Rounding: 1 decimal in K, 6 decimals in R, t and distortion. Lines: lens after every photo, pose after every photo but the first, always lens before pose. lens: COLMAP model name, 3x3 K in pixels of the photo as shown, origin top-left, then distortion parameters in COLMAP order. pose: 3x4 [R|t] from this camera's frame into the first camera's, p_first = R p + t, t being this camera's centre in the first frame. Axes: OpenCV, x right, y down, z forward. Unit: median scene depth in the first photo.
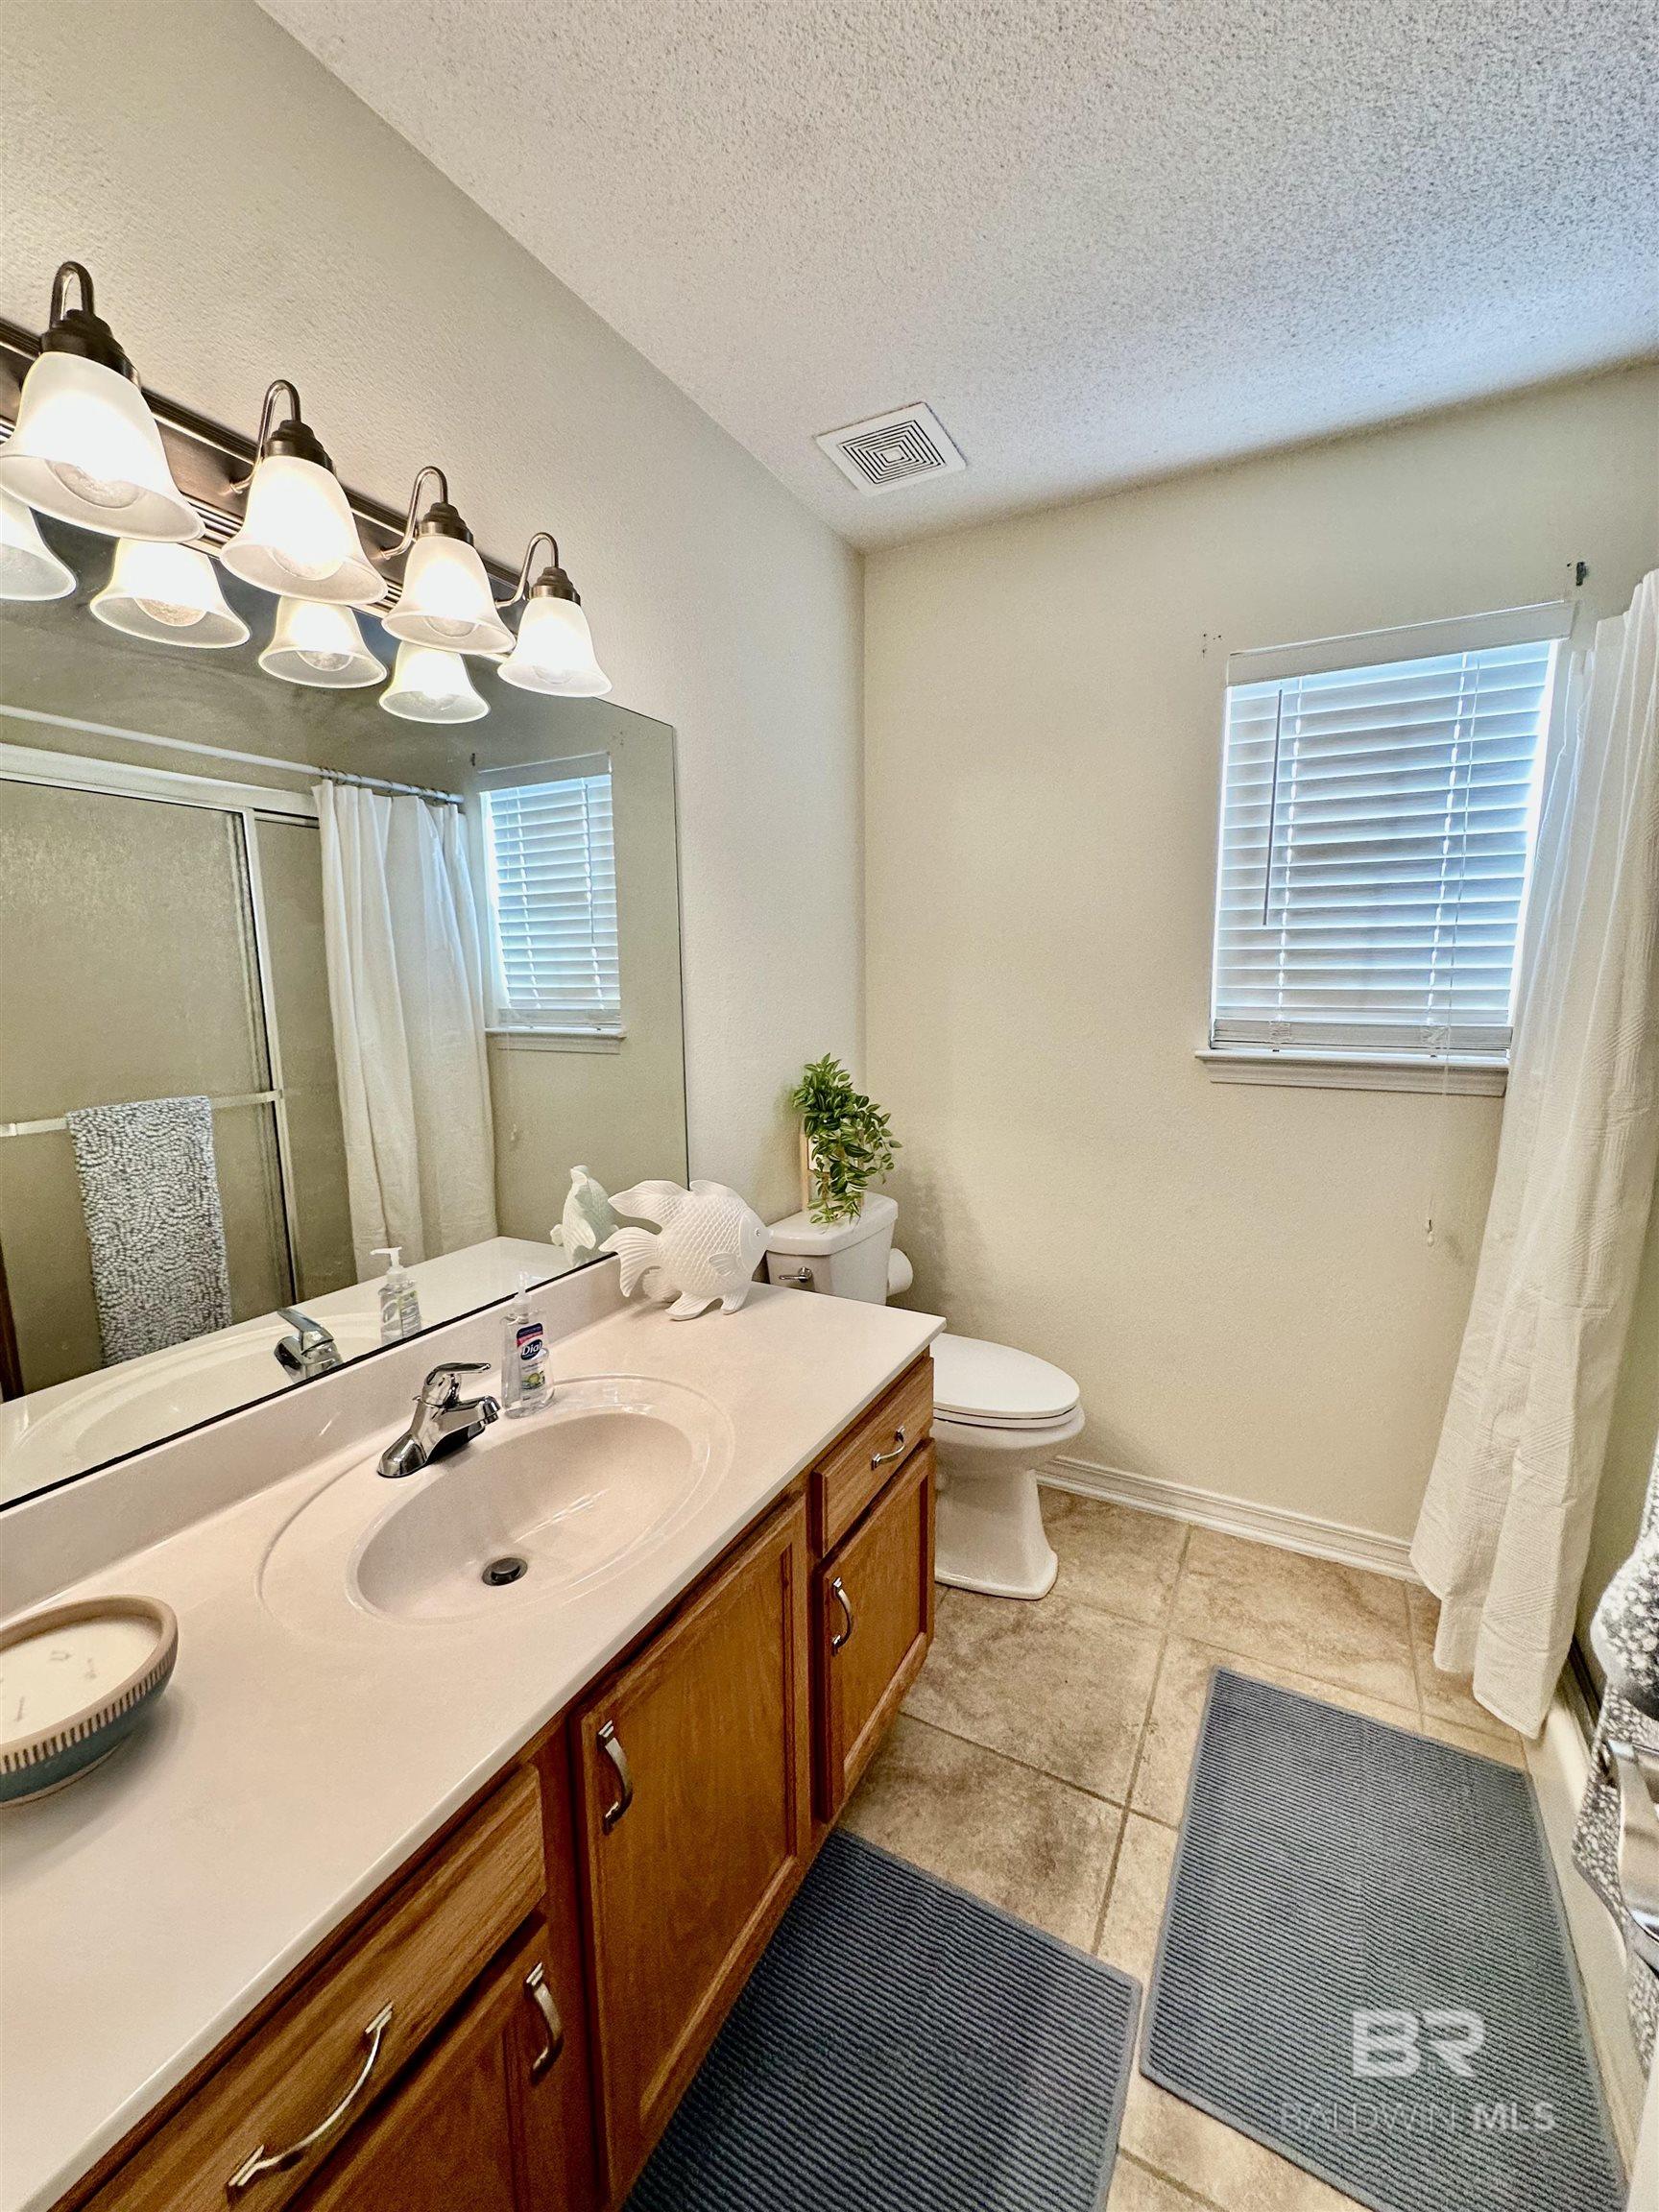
lens RADIAL K [[883.4, 0, 832.2], [0, 883.4, 1108.0], [0, 0, 1]] dist [-0.002447, 0.000391]
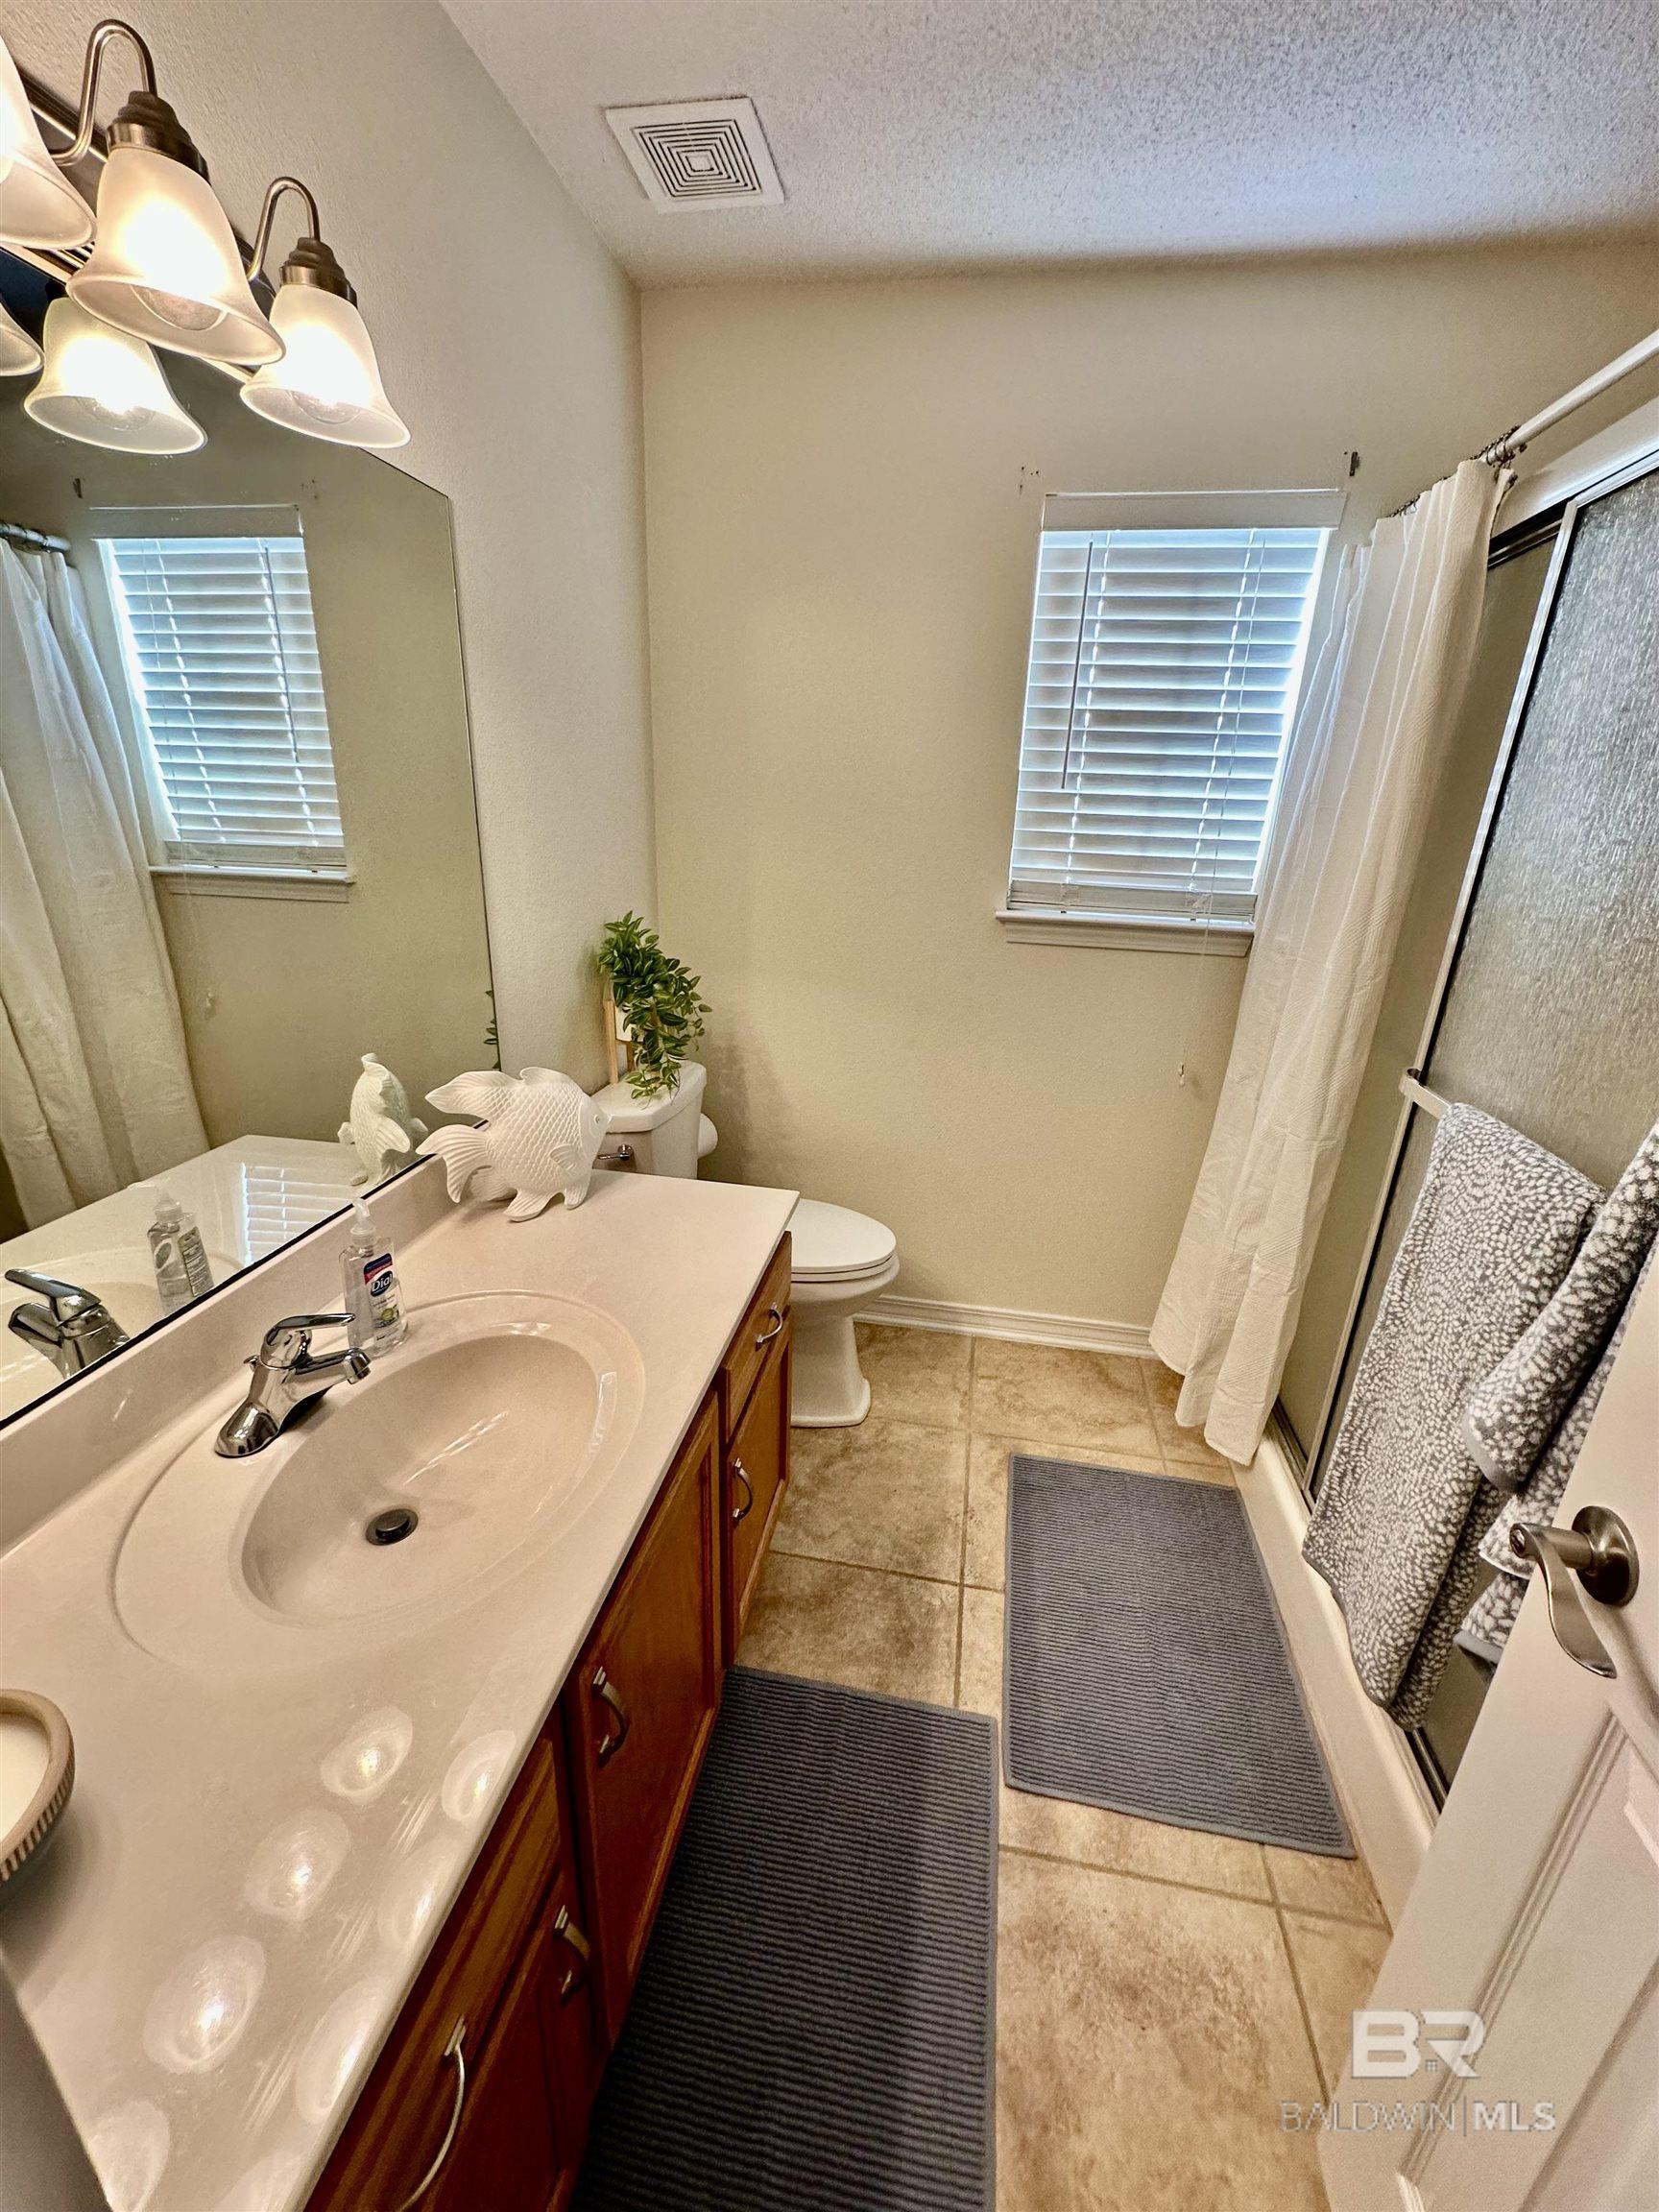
lens RADIAL K [[883.4, 0, 828.1], [0, 883.4, 1105.8], [0, 0, 1]] dist [-0.002447, 0.000391]
pose [[0.949803, -0.063529, 0.306329, -0.128479], [0.006211, 0.982801, 0.184563, -0.039369], [-0.312786, -0.173396, 0.933862, 0.061126]]
